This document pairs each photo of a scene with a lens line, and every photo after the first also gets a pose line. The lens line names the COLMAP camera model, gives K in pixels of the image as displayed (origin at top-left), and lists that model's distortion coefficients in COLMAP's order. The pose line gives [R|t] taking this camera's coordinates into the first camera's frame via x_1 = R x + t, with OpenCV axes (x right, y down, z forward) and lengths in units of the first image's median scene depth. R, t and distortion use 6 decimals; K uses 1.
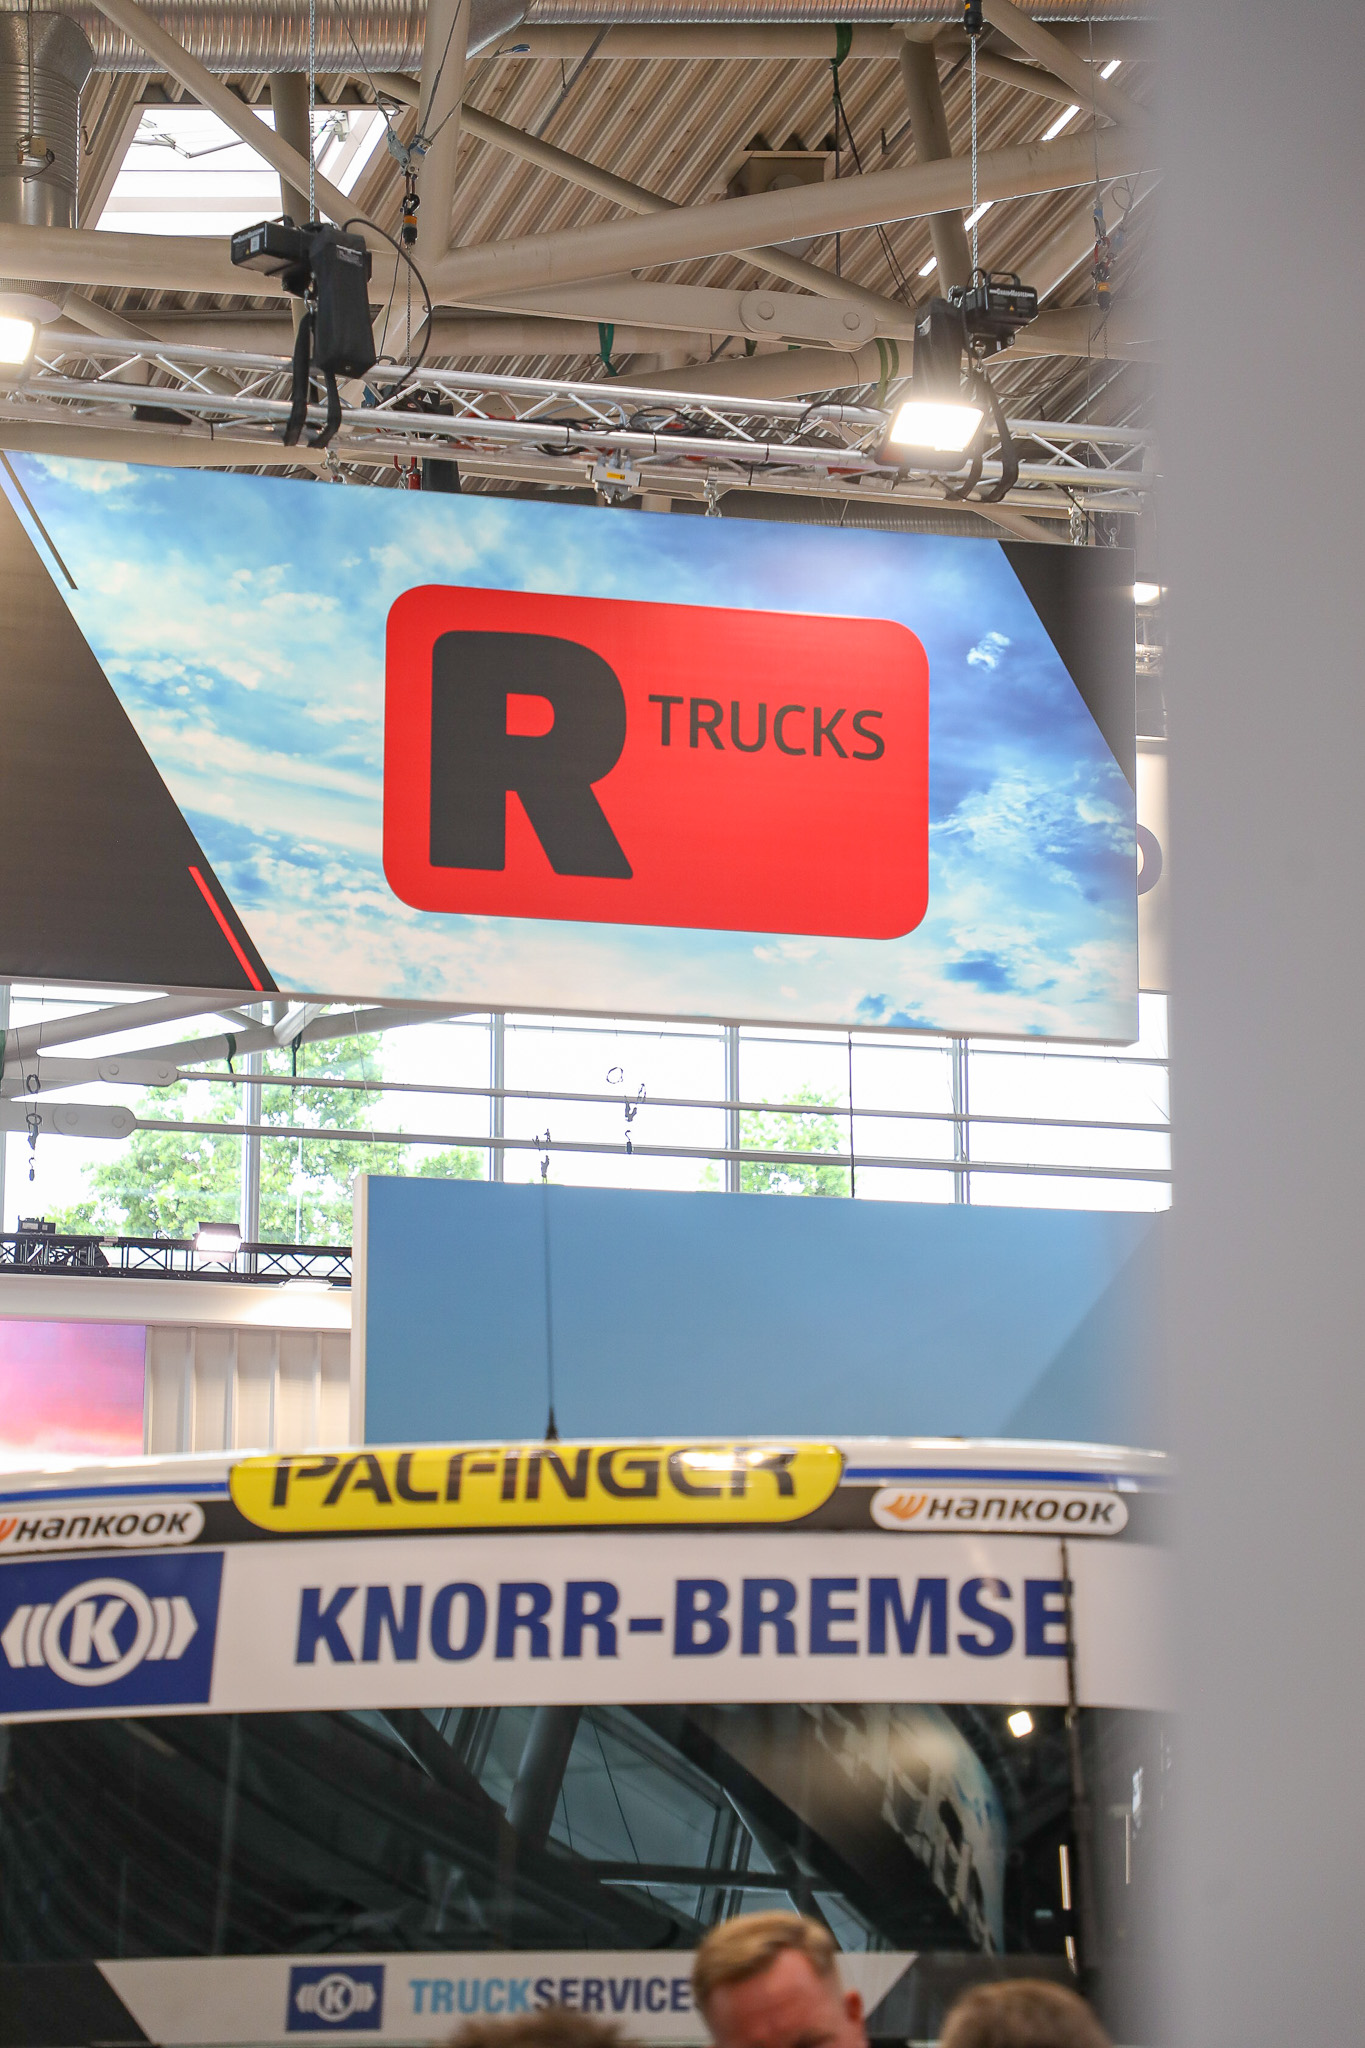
lens RADIAL K [[4991.9, 0, 695.5], [0, 4991.9, 1017.6], [0, 0, 1]] dist [0.496045, 0.000000]
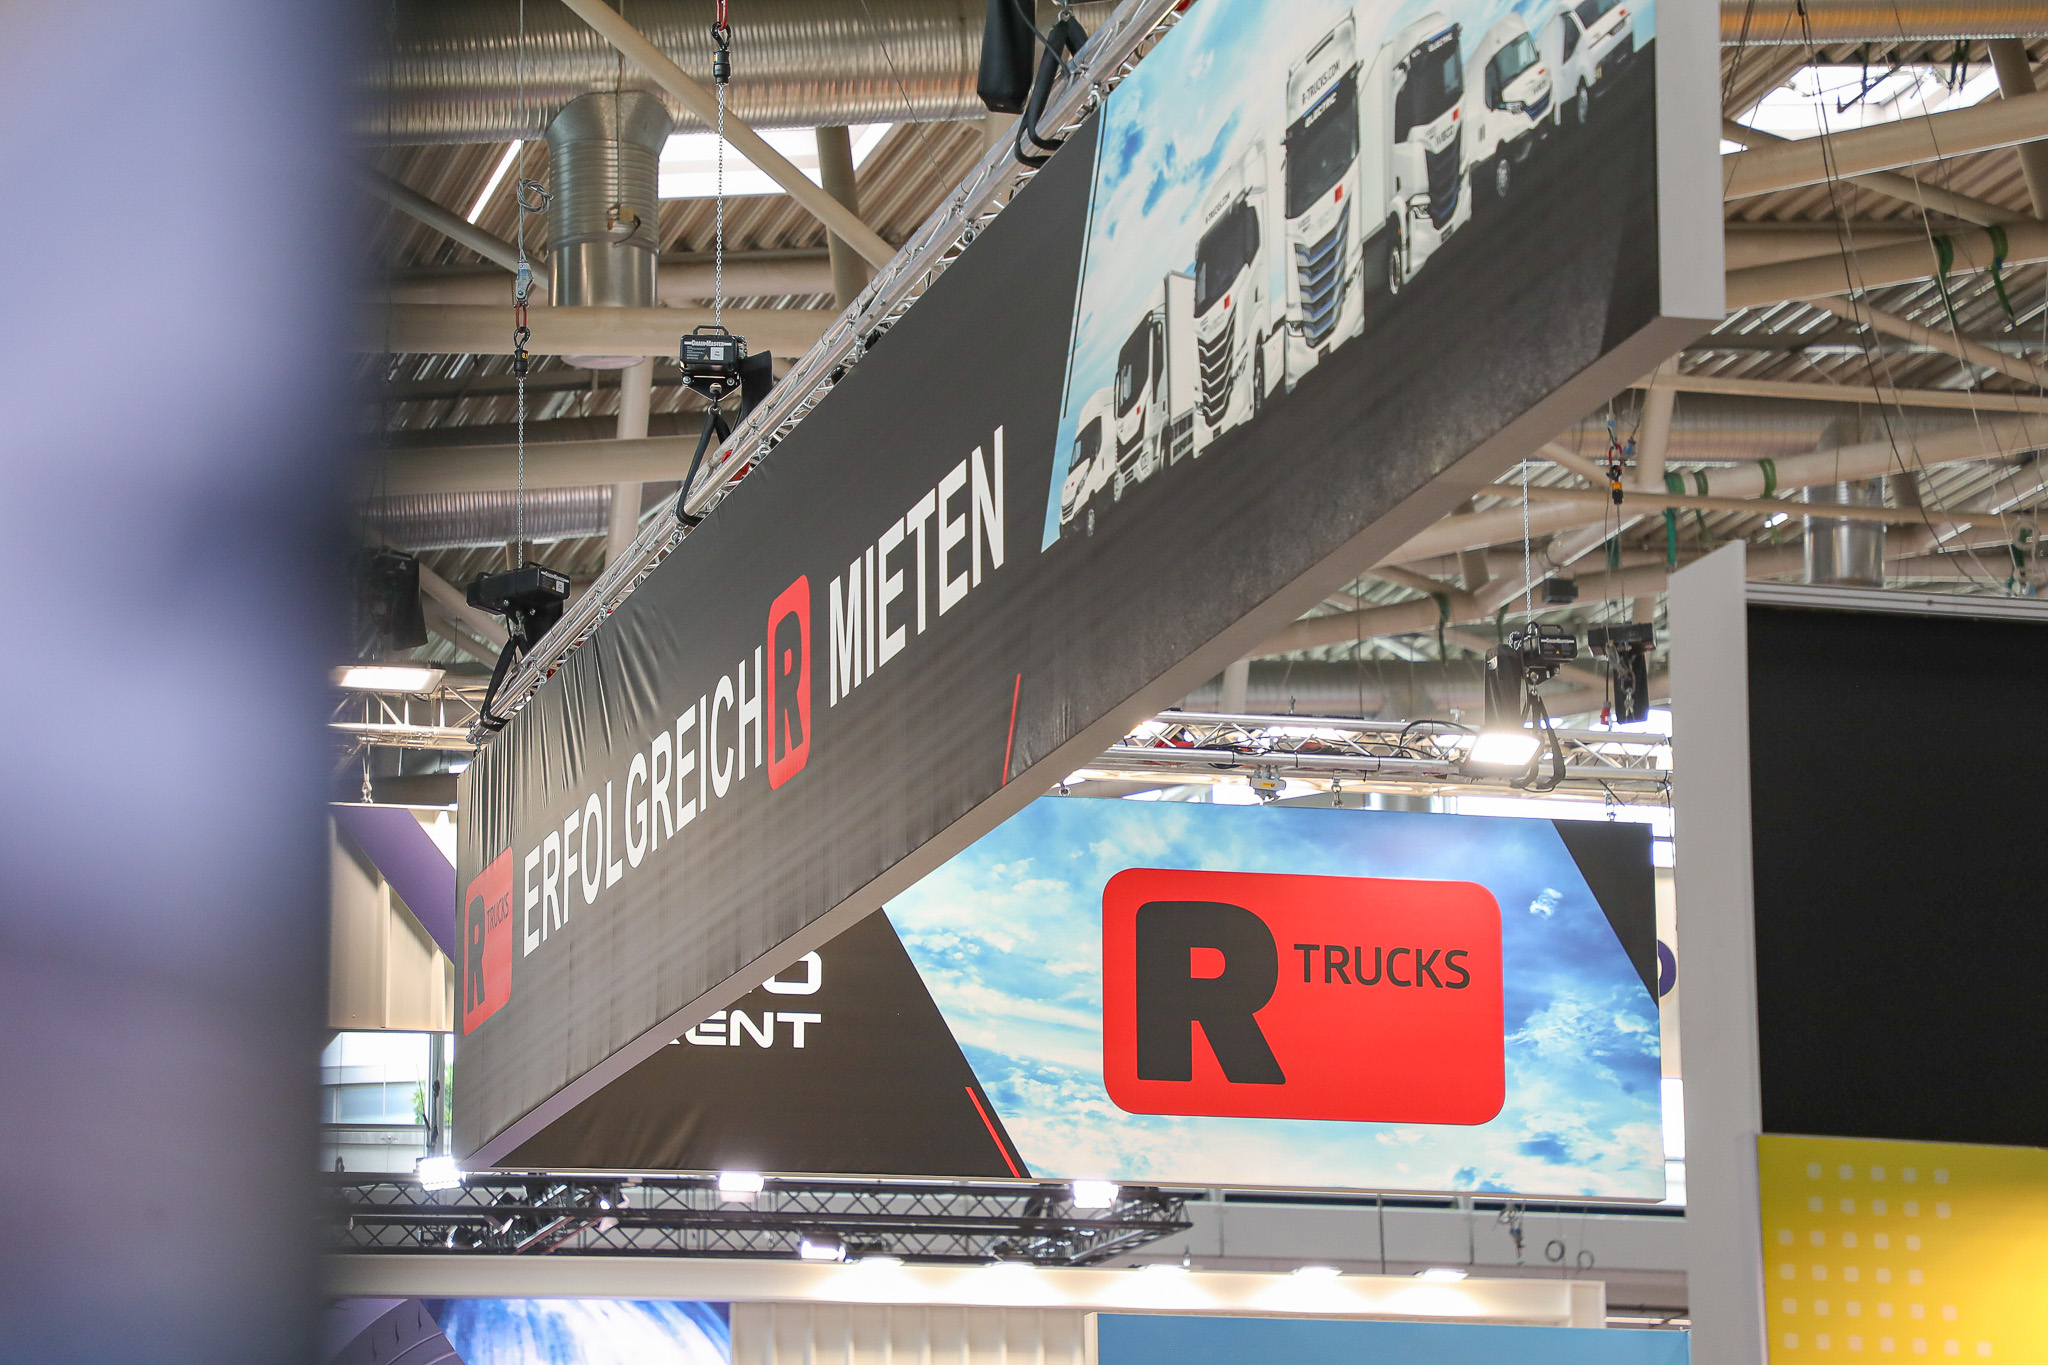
lens RADIAL K [[5507.9, 0, 1083.8], [0, 5507.9, 726.0], [0, 0, 1]] dist [0.656464, 0.000000]
pose [[0.999845, -0.012112, -0.012744, -0.046641], [0.011828, 0.999684, -0.022163, -0.091672], [0.013009, 0.022009, 0.999673, -0.493036]]
